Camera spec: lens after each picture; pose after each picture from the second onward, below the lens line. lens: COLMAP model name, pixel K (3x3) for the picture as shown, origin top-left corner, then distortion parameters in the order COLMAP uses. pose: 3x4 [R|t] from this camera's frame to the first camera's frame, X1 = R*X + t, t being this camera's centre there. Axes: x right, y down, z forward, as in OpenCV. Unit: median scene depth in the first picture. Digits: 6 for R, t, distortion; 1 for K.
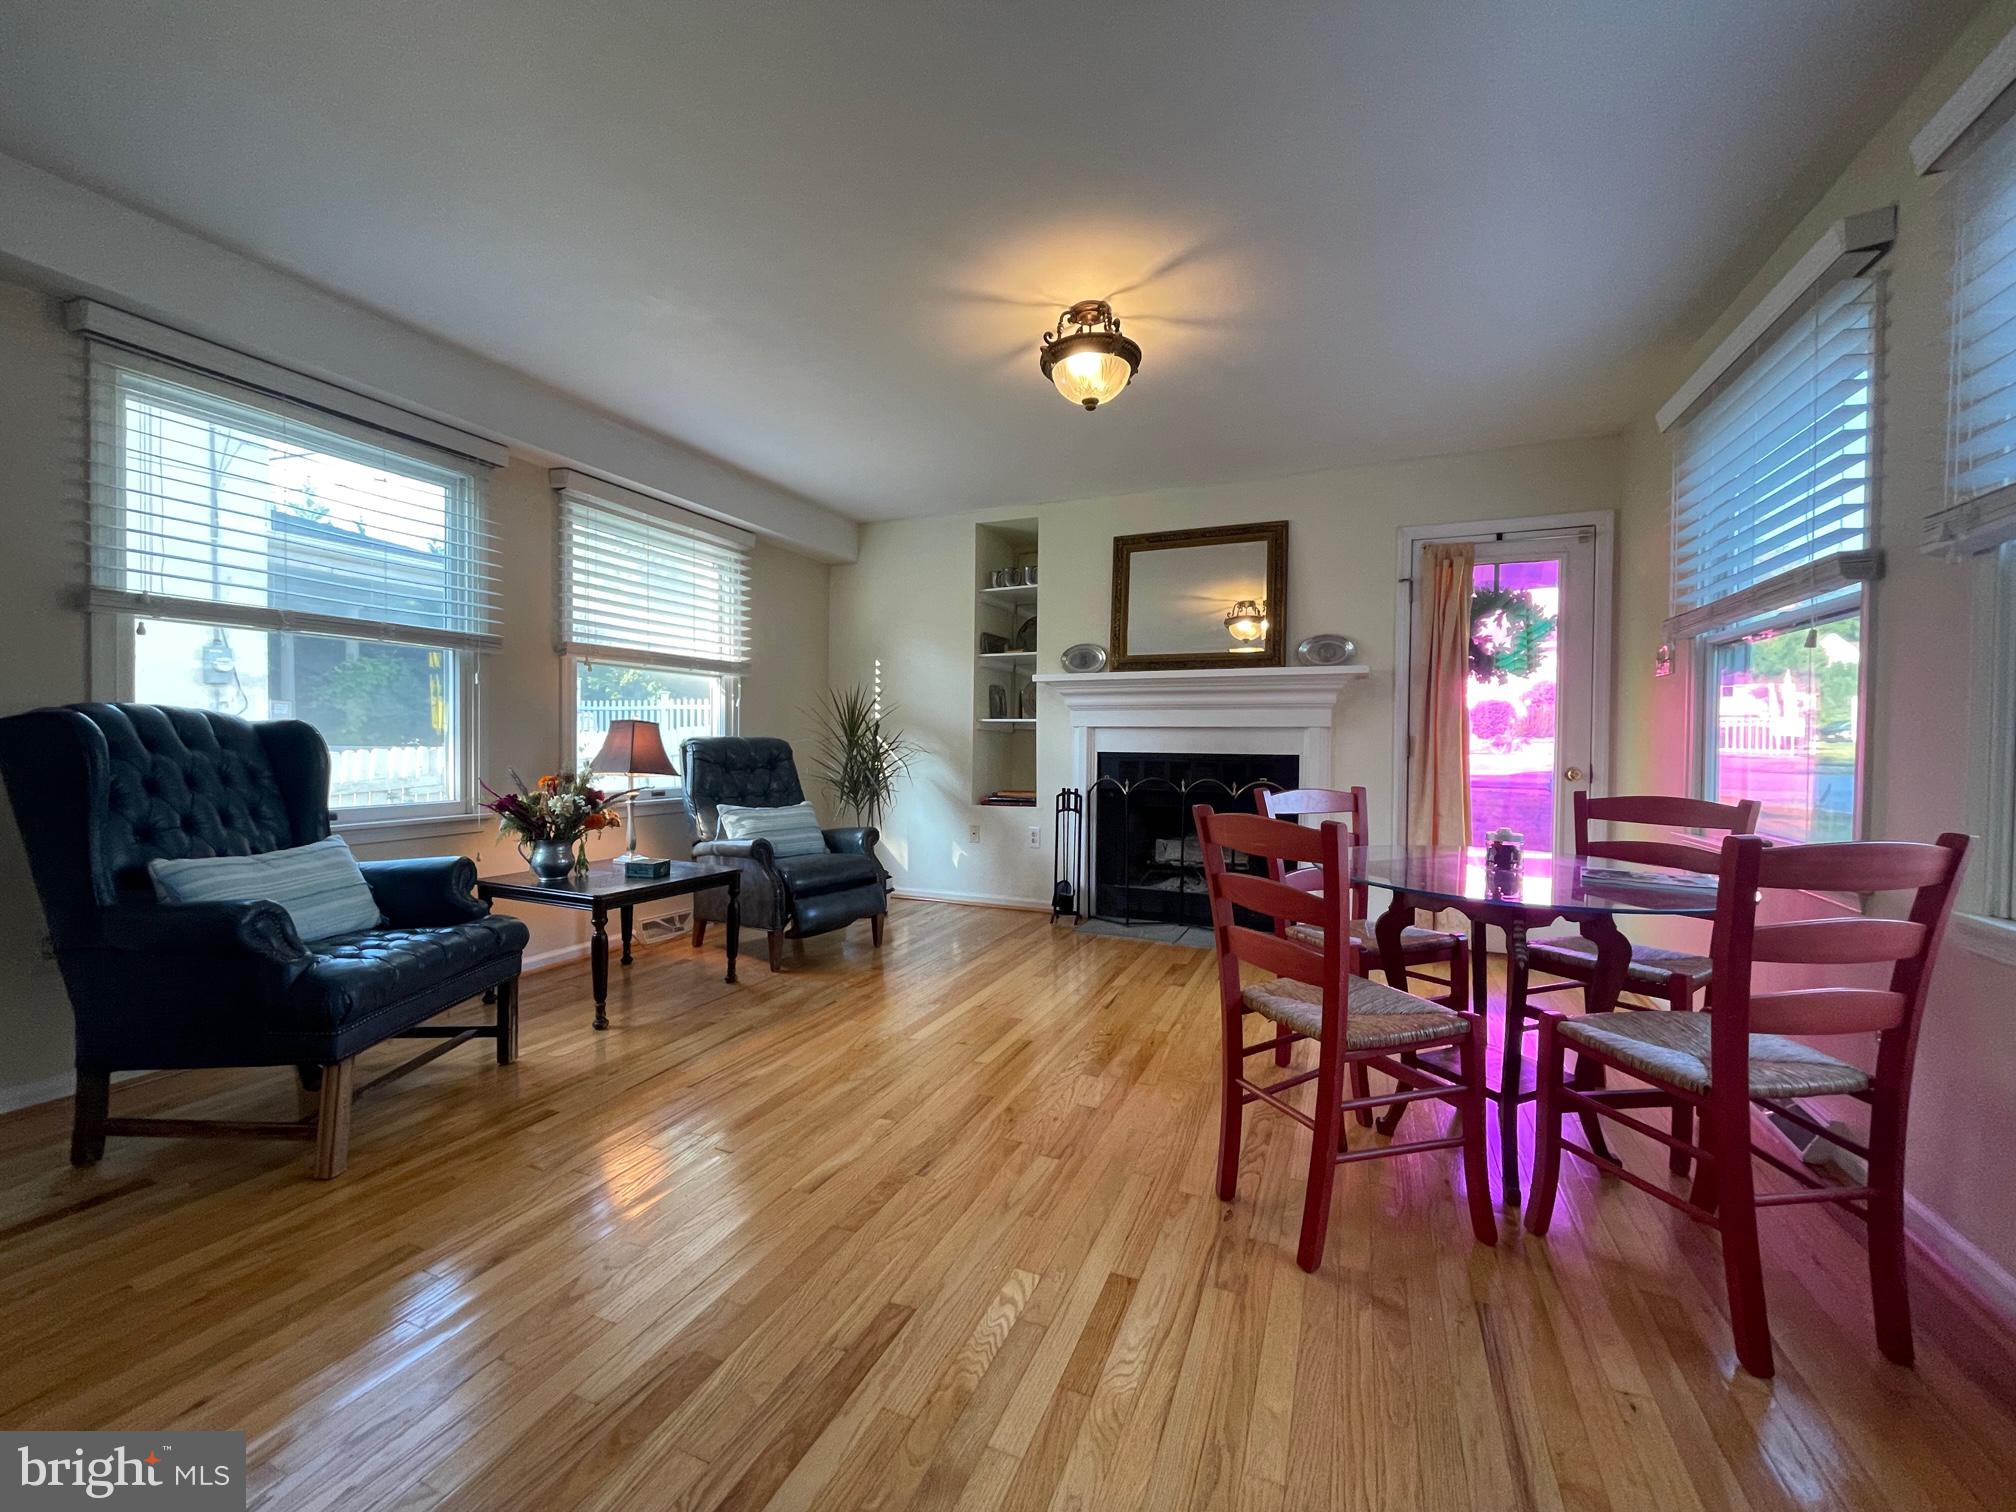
lens RADIAL K [[814.2, 0, 1009.3], [0, 814.2, 756.9], [0, 0, 1]] dist [-0.001764, -0.000497]
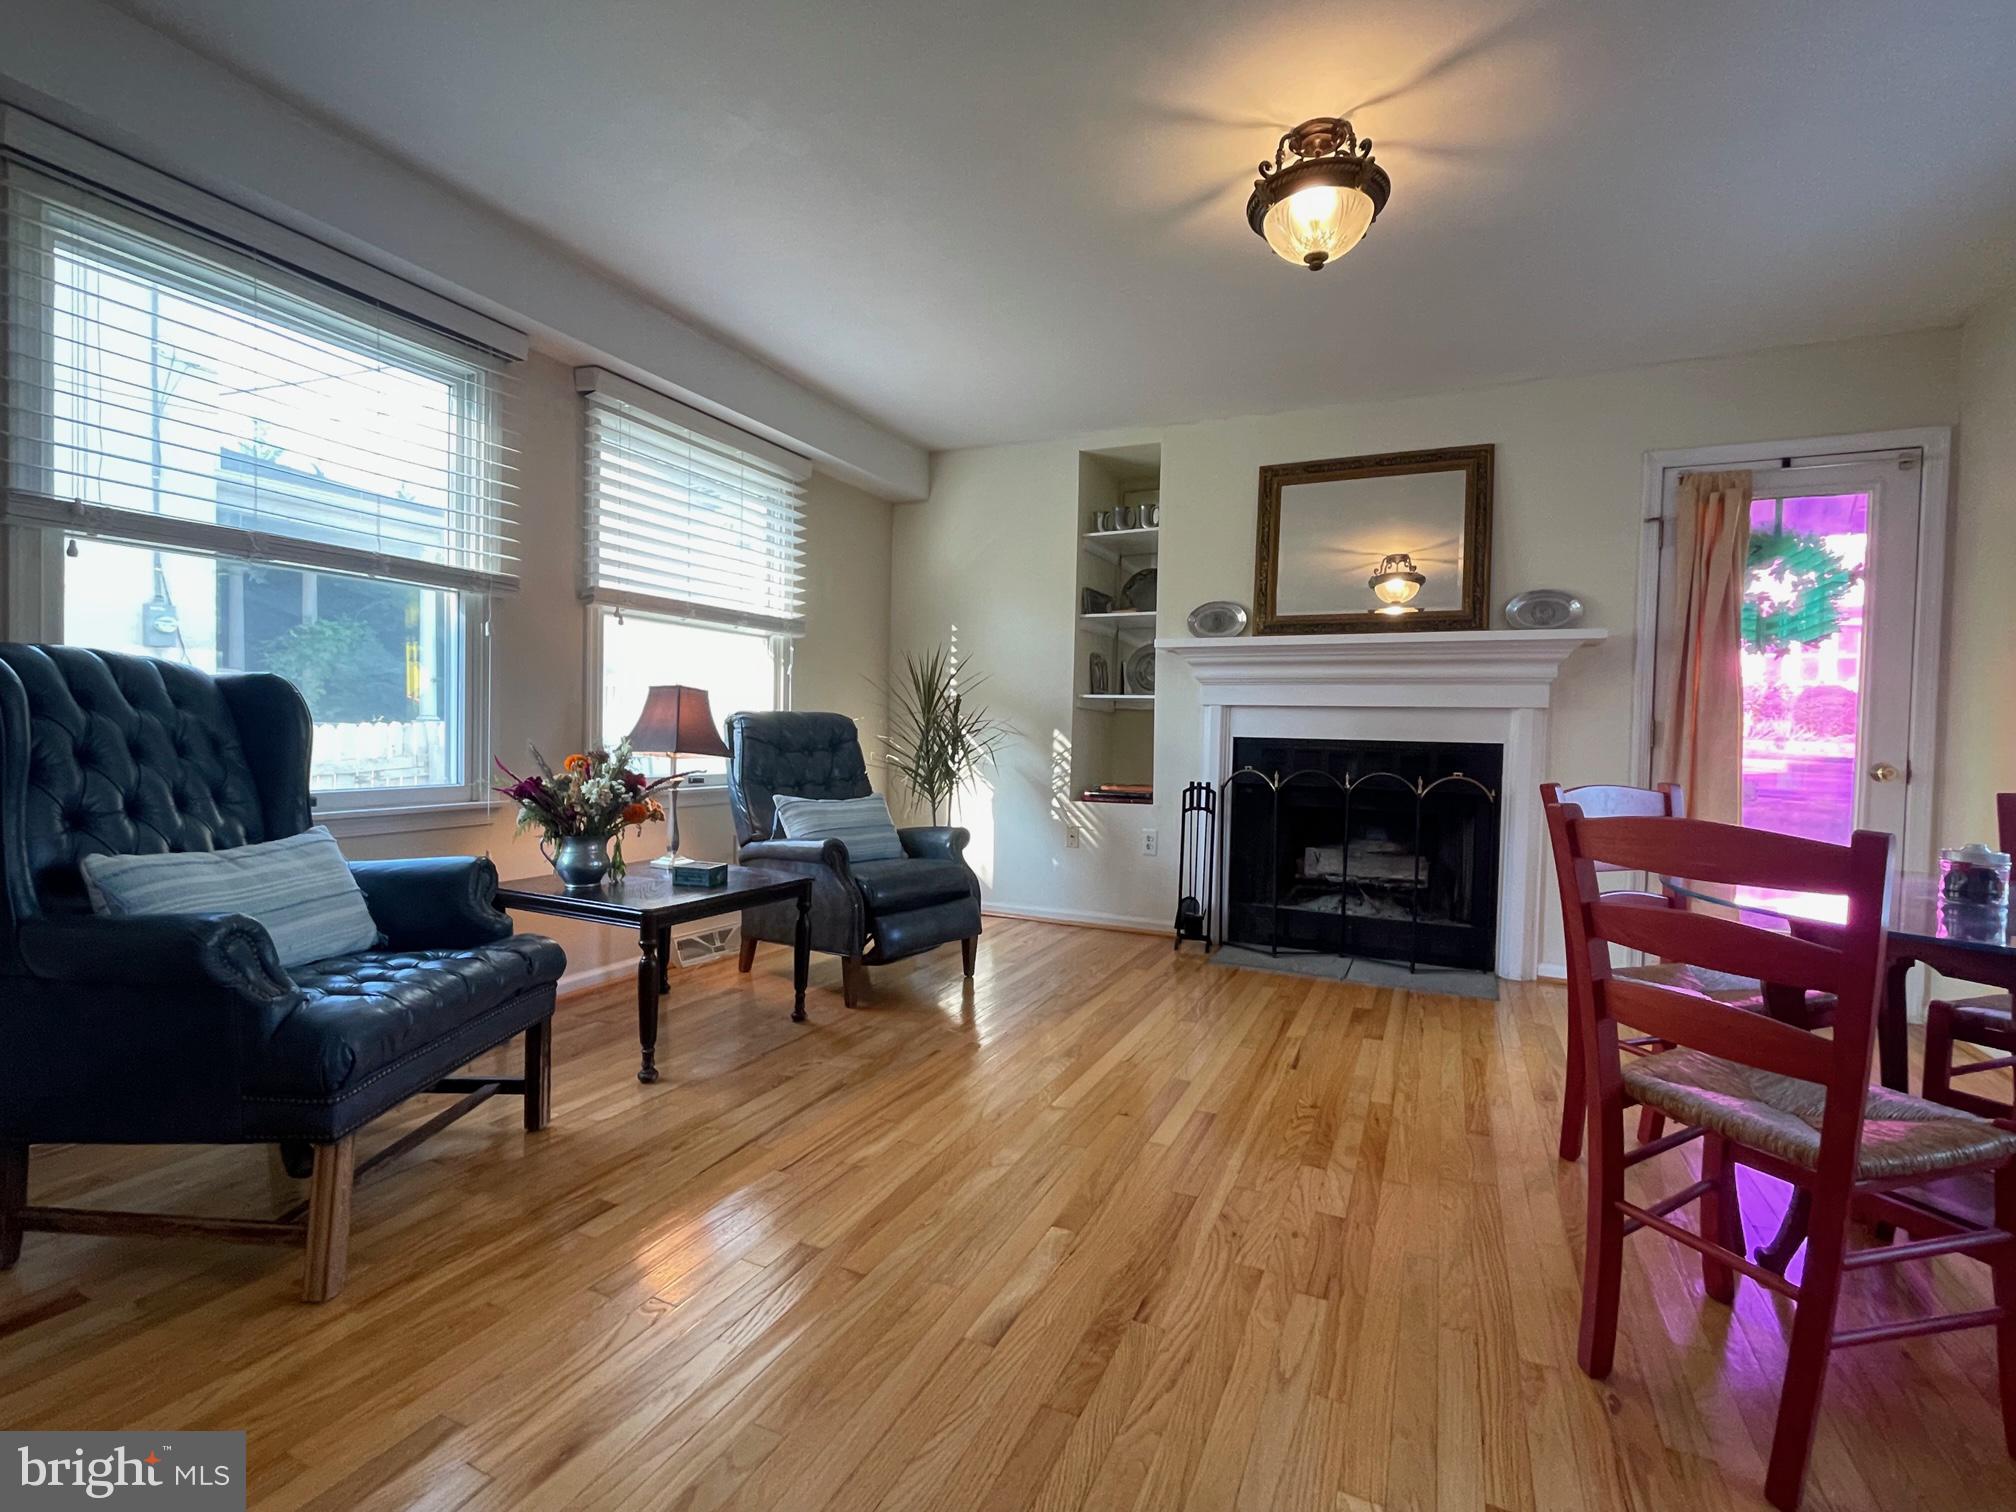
lens RADIAL K [[933.7, 0, 1009.2], [0, 933.7, 757.6], [0, 0, 1]] dist [-0.002108, -0.000681]
pose [[0.999422, 0.014657, -0.030666, -0.110401], [-0.014335, 0.999840, 0.010709, 0.009854], [0.030818, -0.010263, 0.999472, 0.103920]]
